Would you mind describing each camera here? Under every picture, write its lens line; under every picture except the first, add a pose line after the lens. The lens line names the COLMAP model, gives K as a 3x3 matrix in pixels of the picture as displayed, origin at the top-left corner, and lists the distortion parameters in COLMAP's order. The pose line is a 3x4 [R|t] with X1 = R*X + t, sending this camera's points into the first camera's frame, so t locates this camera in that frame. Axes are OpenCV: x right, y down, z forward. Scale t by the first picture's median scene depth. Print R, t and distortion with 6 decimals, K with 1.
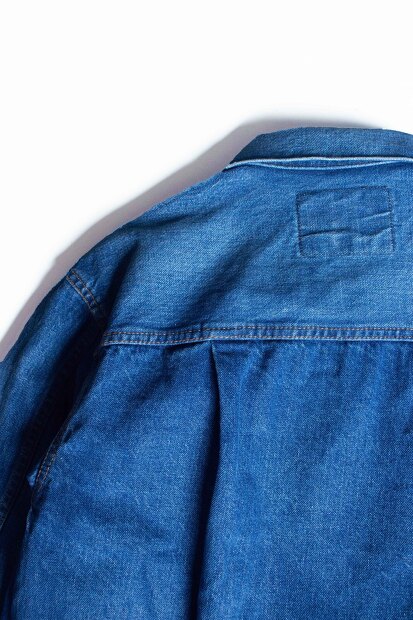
lens RADIAL K [[682.9, 0, 206.5], [0, 682.9, 310.0], [0, 0, 1]] dist [-0.058419, -0.006999]
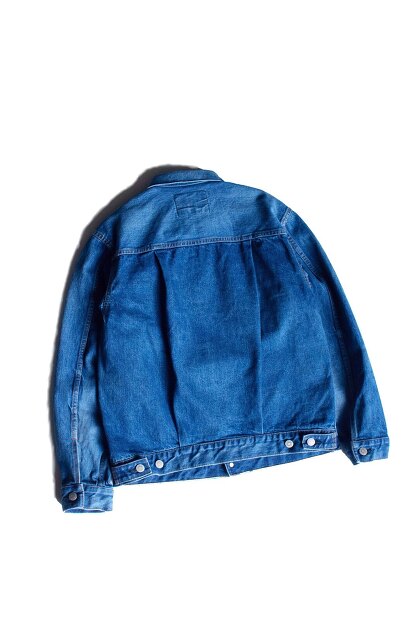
lens RADIAL K [[682.9, 0, 206.5], [0, 682.9, 310.0], [0, 0, 1]] dist [-0.058419, -0.006999]
pose [[0.926077, -0.141939, 0.349622, -0.805997], [0.138096, 0.989763, 0.036034, 0.217683], [-0.351157, 0.014911, 0.936198, -1.693632]]
